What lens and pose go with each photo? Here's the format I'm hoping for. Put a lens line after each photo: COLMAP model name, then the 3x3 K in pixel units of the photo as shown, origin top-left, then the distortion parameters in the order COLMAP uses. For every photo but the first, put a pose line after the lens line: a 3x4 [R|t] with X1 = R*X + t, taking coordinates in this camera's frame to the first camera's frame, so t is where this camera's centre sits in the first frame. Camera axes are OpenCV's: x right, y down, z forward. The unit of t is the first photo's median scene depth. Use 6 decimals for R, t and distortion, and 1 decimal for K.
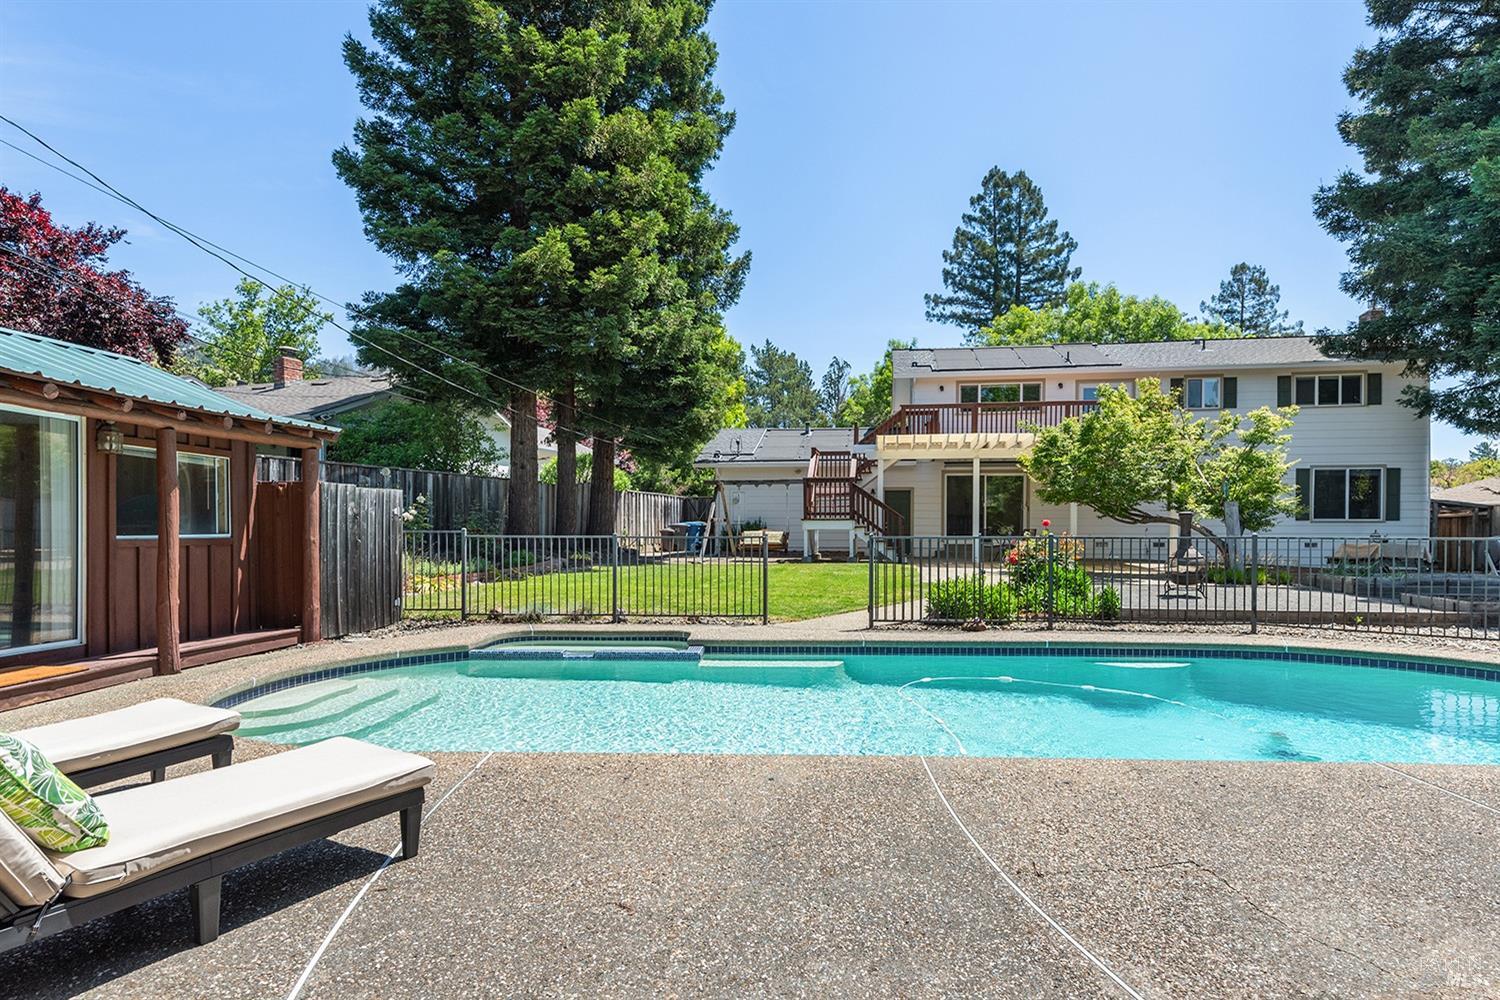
lens RADIAL K [[791.2, 0, 746.5], [0, 791.2, 545.3], [0, 0, 1]] dist [0.001099, -0.000145]
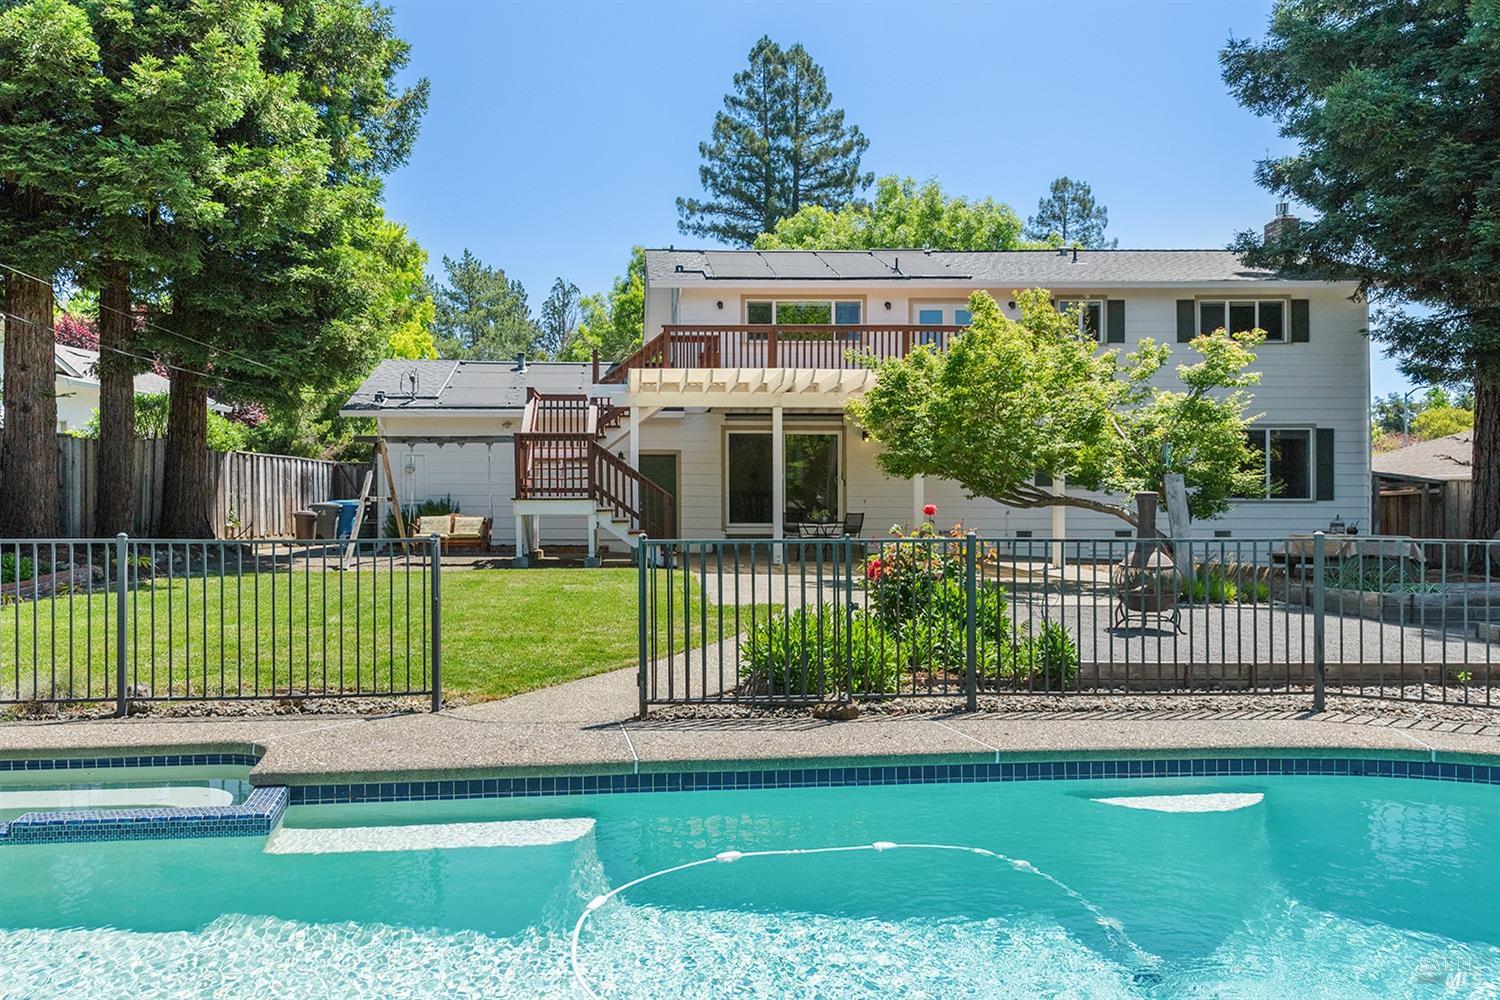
lens RADIAL K [[1050.2, 0, 696.9], [0, 1050.2, 525.0], [0, 0, 1]] dist [0.058759, -0.078164]
pose [[0.971304, -0.006830, 0.237742, 0.012632], [0.007702, 0.999967, -0.002738, -0.007998], [-0.237715, 0.004490, 0.971325, 0.141310]]
